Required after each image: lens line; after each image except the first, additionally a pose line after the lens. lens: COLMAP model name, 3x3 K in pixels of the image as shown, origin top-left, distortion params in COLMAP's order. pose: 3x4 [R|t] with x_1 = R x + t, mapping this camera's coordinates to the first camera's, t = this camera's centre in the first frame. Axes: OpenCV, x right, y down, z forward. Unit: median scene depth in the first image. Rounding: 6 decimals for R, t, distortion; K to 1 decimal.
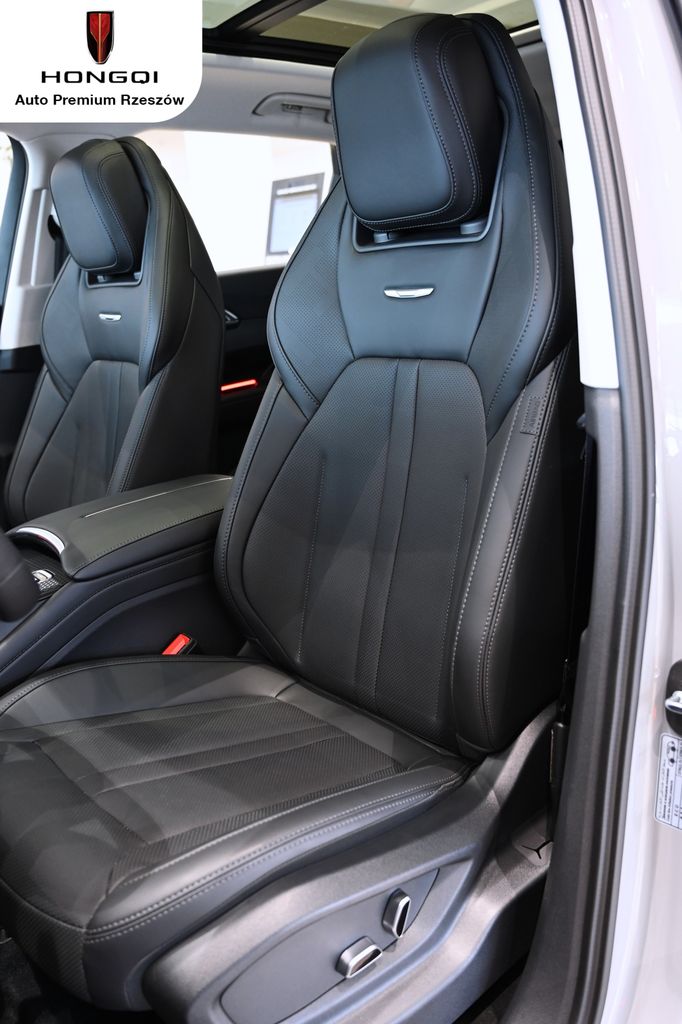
lens RADIAL K [[878.9, 0, 341.7], [0, 878.9, 512.6], [0, 0, 1]] dist [0.005330, 0.002677]
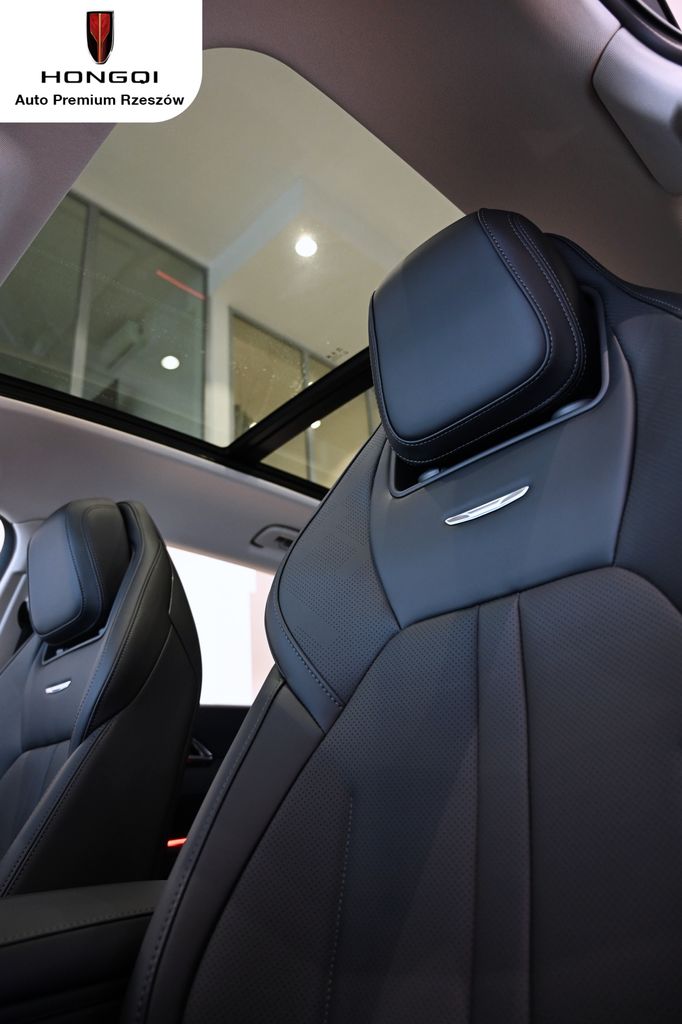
lens RADIAL K [[681.5, 0, 339.7], [0, 681.5, 508.9], [0, 0, 1]] dist [0.000514, 0.000578]
pose [[0.998197, 0.034980, 0.048771, -0.047000], [0.005731, 0.753333, -0.657614, 0.073162], [-0.059744, 0.656708, 0.751774, 0.455174]]
